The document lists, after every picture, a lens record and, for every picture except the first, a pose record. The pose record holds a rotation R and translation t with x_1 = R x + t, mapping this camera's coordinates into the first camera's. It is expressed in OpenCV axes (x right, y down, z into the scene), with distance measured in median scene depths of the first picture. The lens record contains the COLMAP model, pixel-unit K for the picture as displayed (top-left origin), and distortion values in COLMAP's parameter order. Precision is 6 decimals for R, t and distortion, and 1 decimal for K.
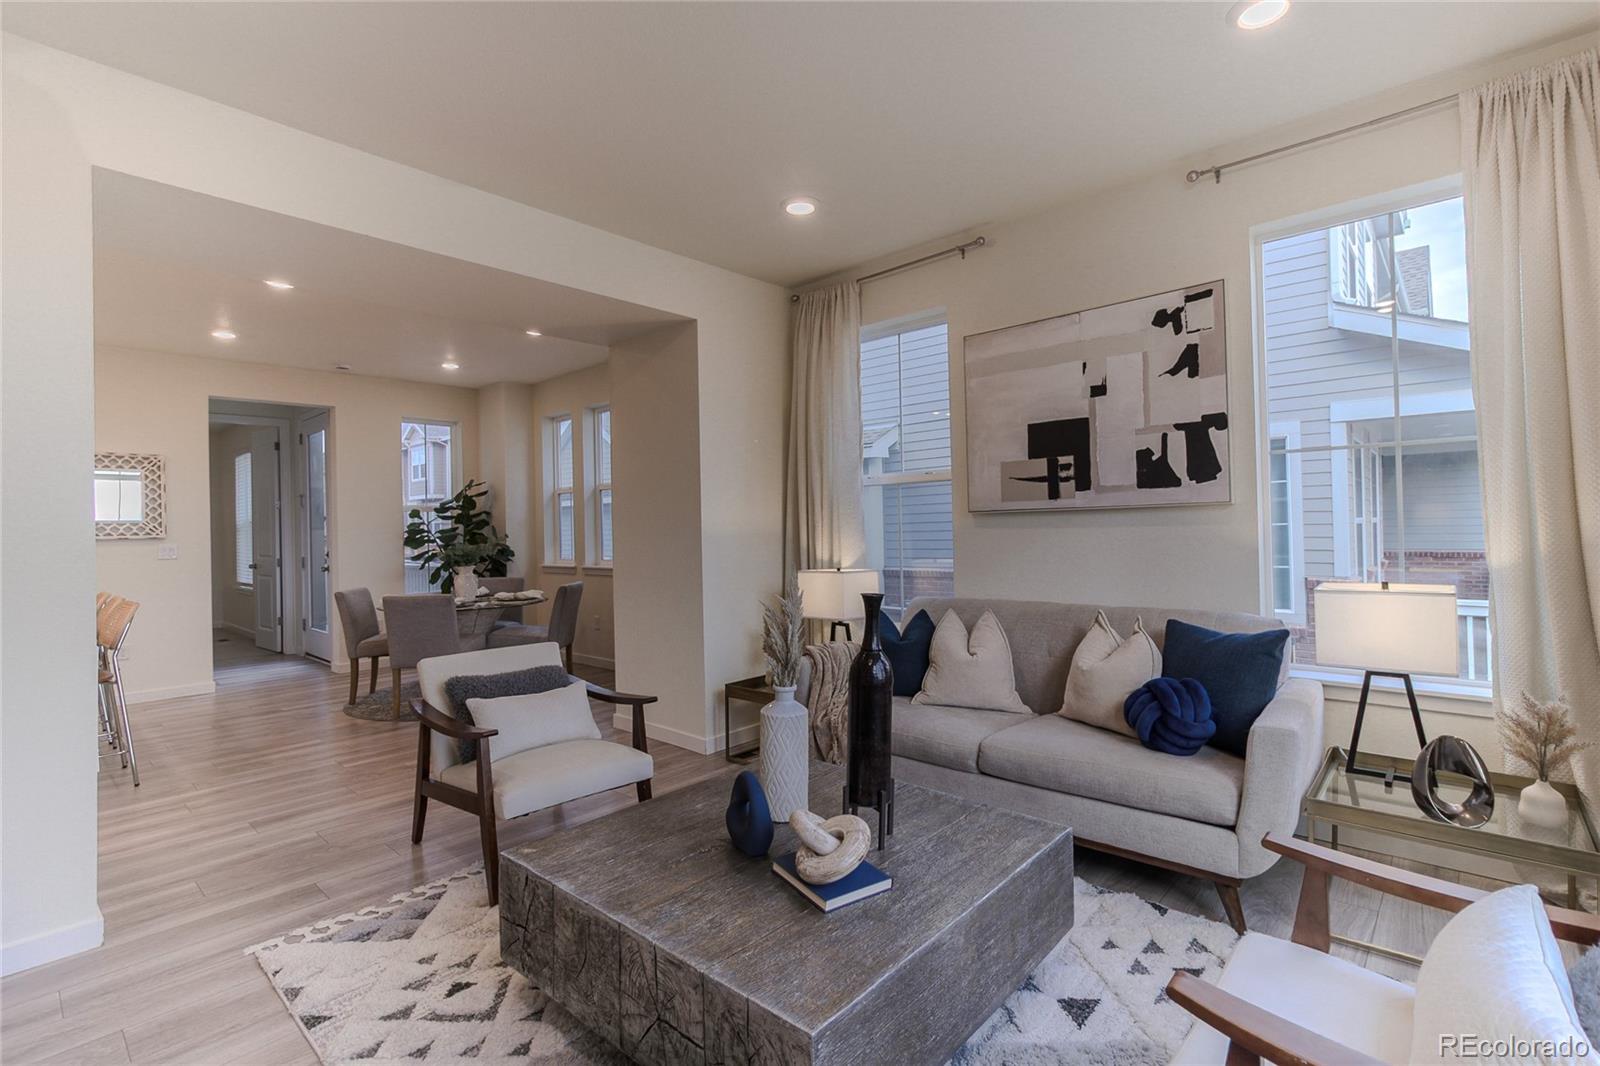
lens RADIAL K [[745.8, 0, 815.0], [0, 745.8, 525.1], [0, 0, 1]] dist [0.003332, 0.000130]
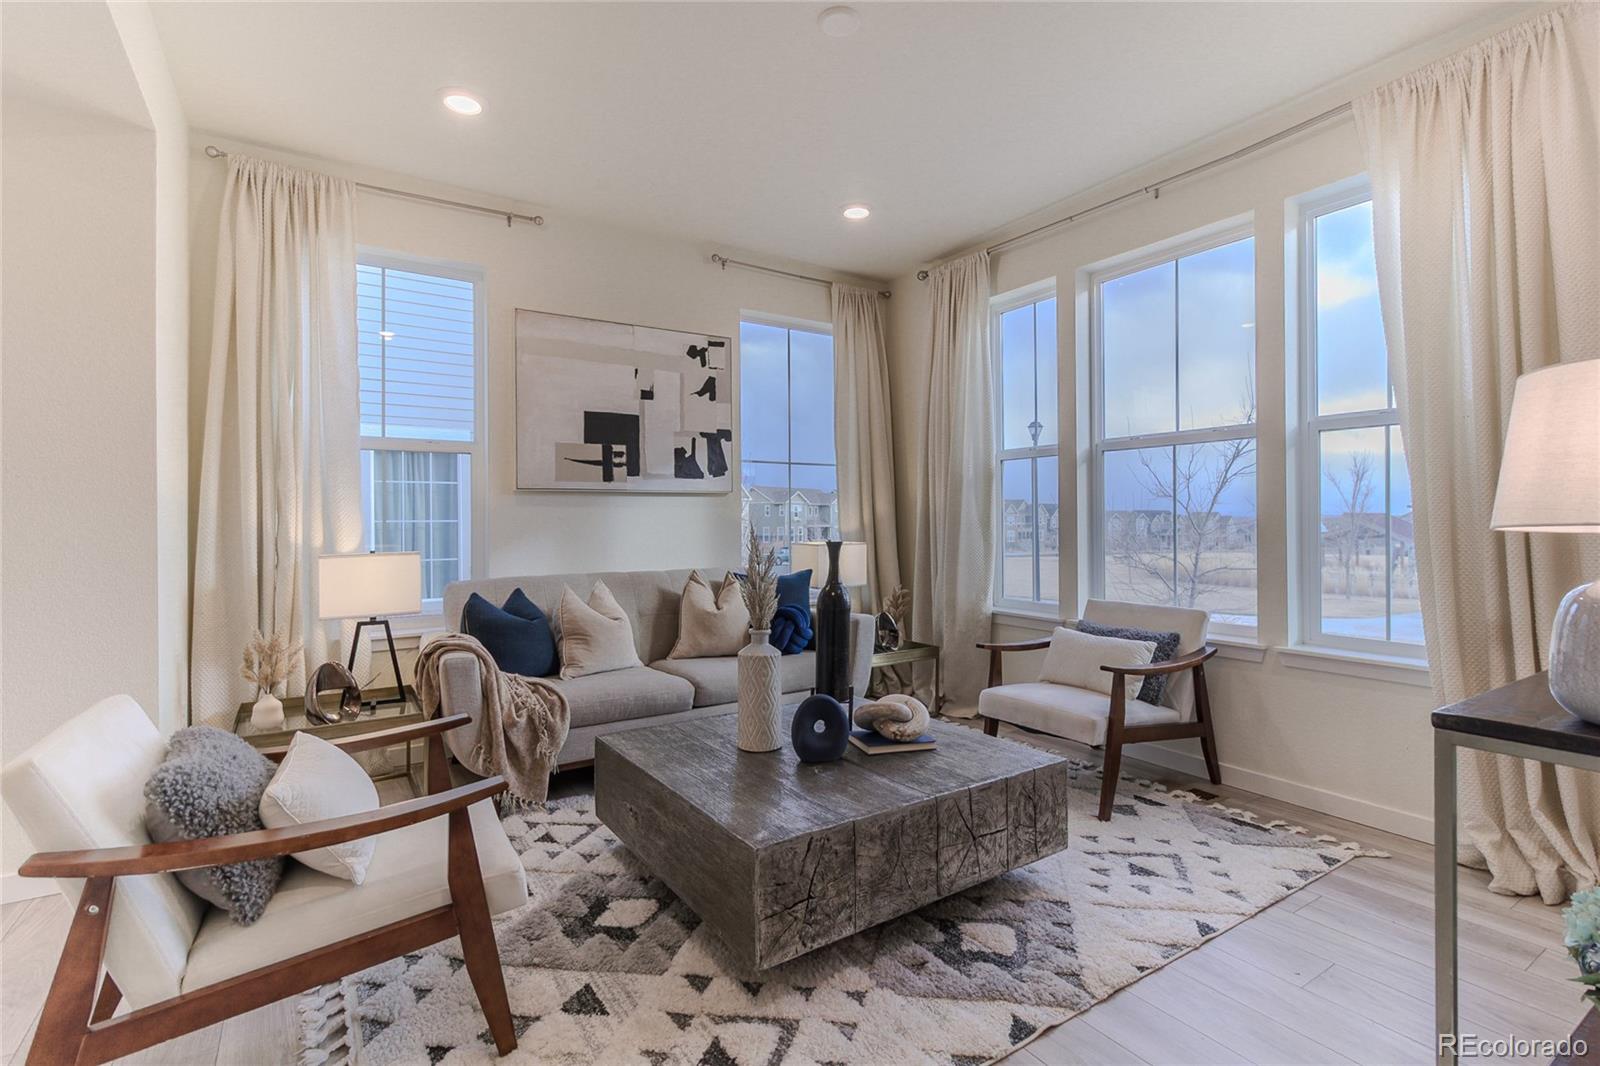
lens RADIAL K [[745.8, 0, 815.0], [0, 745.8, 525.1], [0, 0, 1]] dist [0.003332, 0.000130]
pose [[0.254792, 0.018711, 0.966815, -0.750313], [0.000699, 0.999809, -0.019533, 0.058255], [-0.966996, 0.005652, 0.254731, 0.441287]]
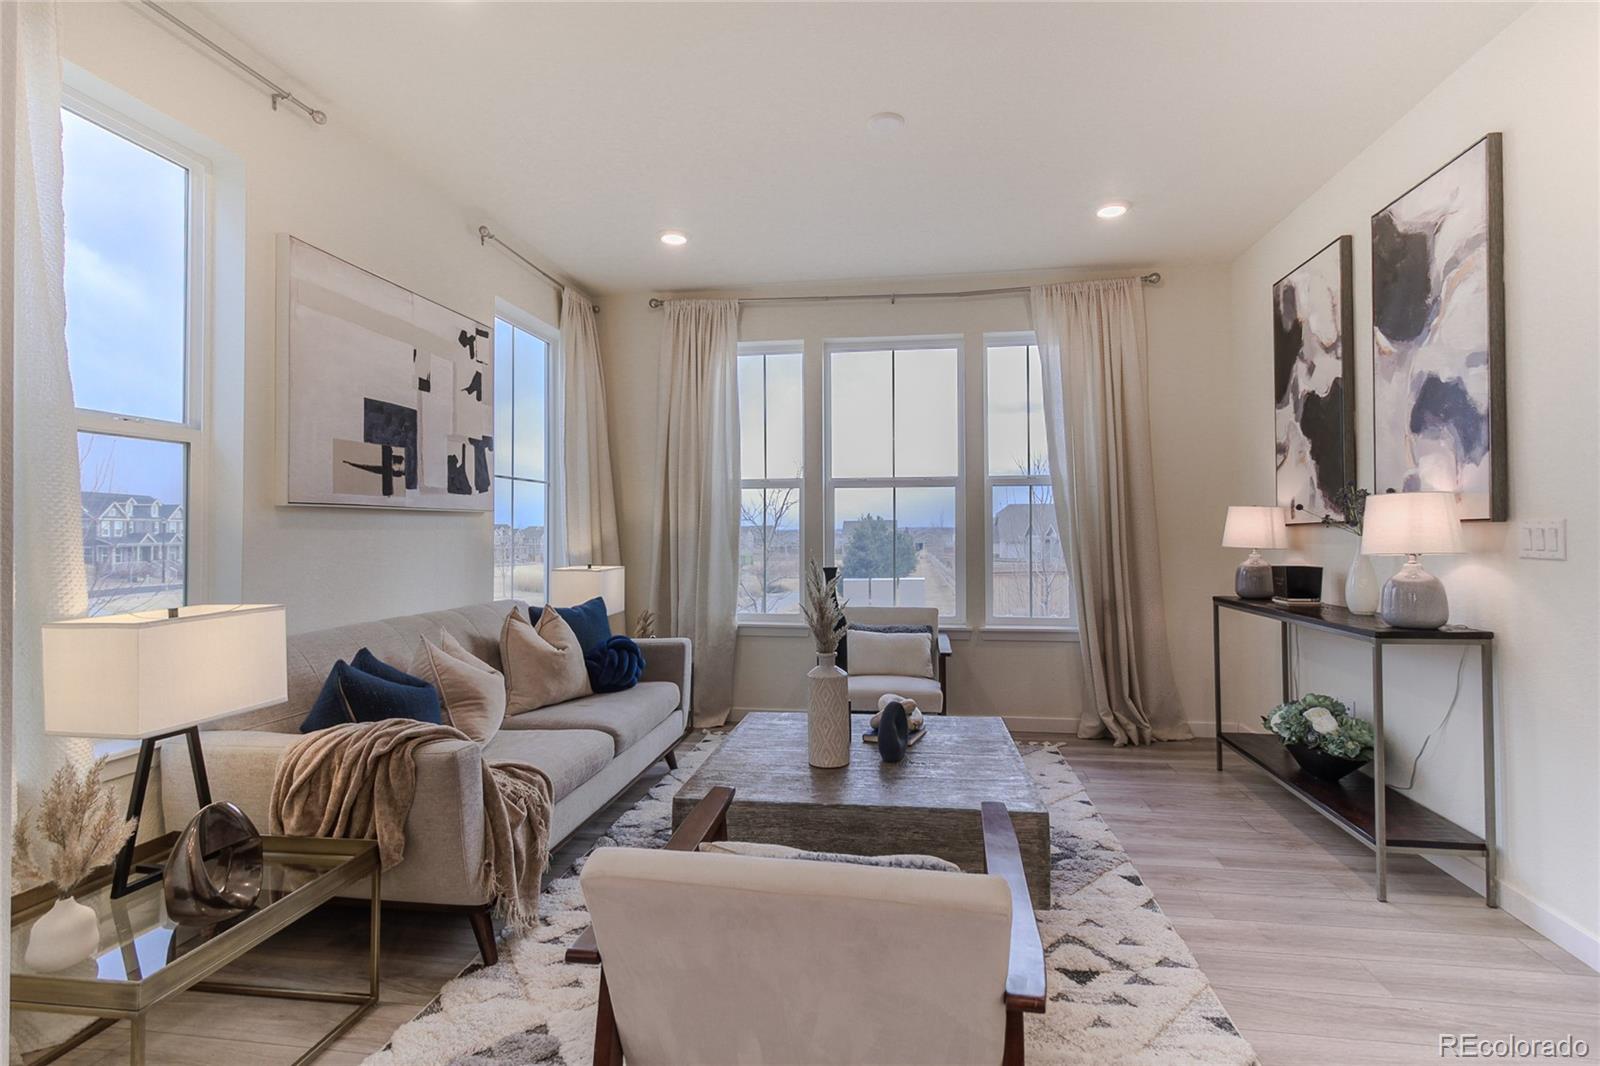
lens RADIAL K [[749.4, 0, 814.2], [0, 749.4, 520.2], [0, 0, 1]] dist [0.000966, -0.000185]
pose [[-0.552269, 0.040803, 0.832667, -0.702618], [0.019682, 0.999161, -0.035907, 0.036142], [-0.833434, -0.003442, -0.552609, 1.153590]]
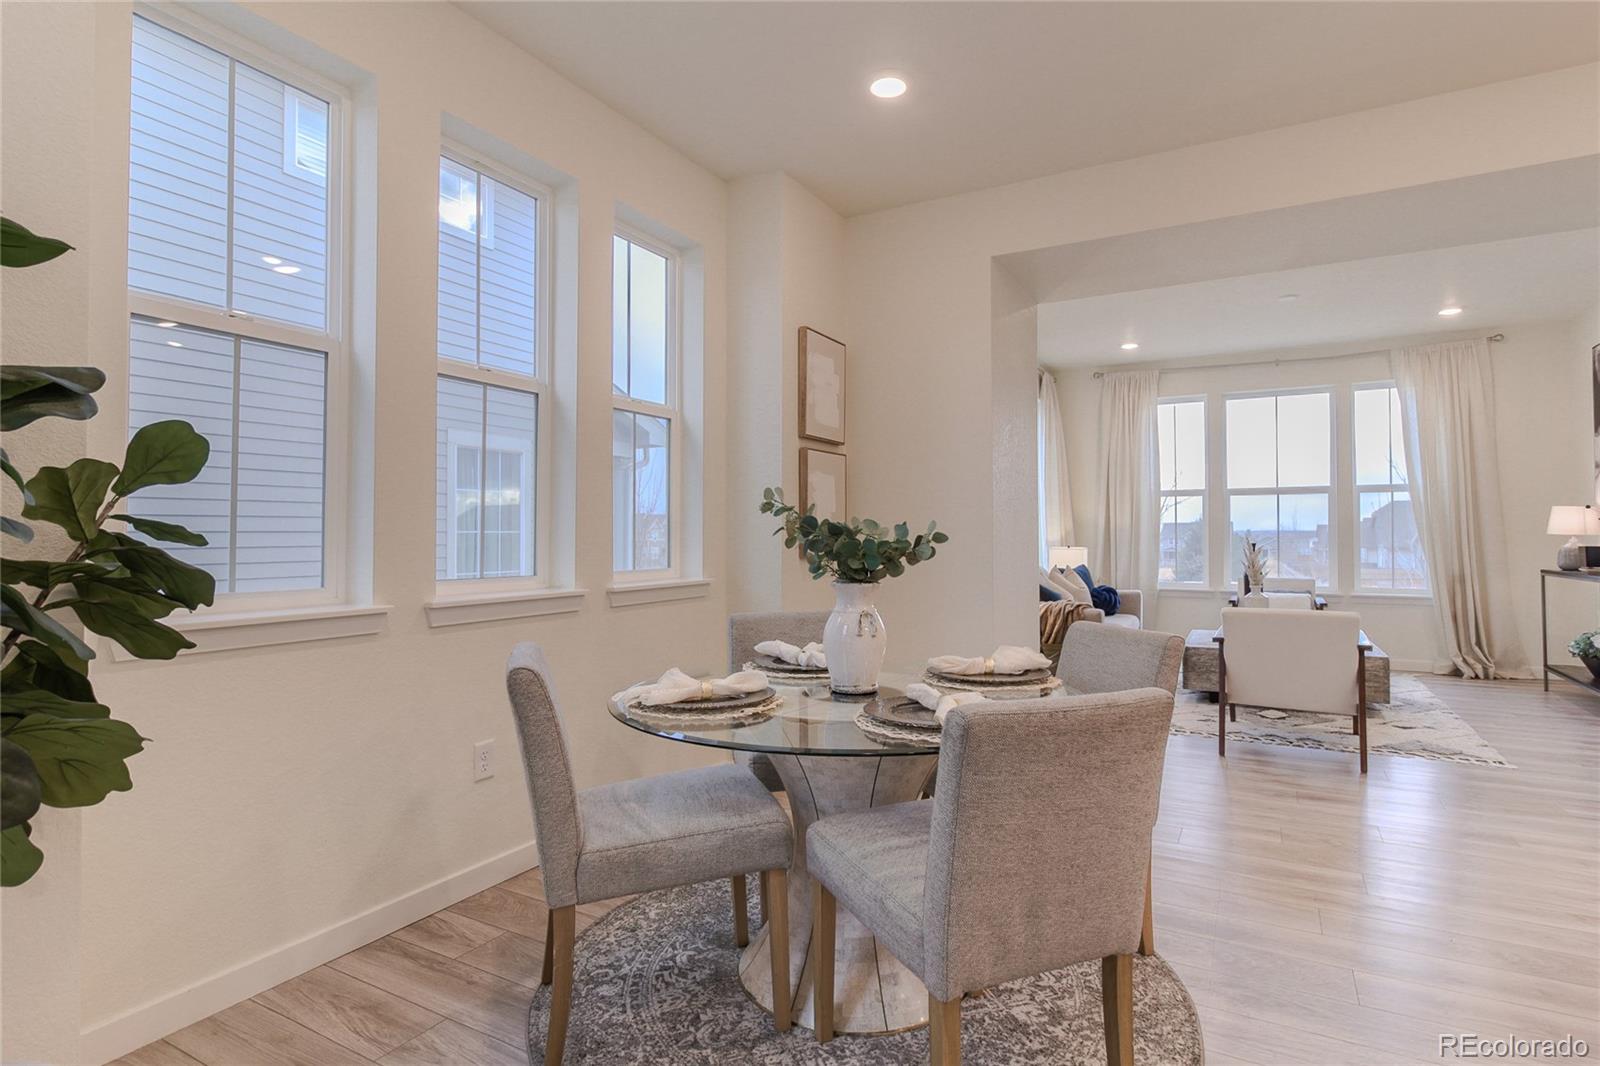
lens RADIAL K [[816.6, 0, 806.5], [0, 816.6, 524.2], [0, 0, 1]] dist [-0.002763, -0.001013]
pose [[-0.215036, 0.041583, 0.975720, -1.483255], [0.009214, 0.999135, -0.040550, 0.083638], [-0.976563, 0.000271, -0.215234, 1.967480]]
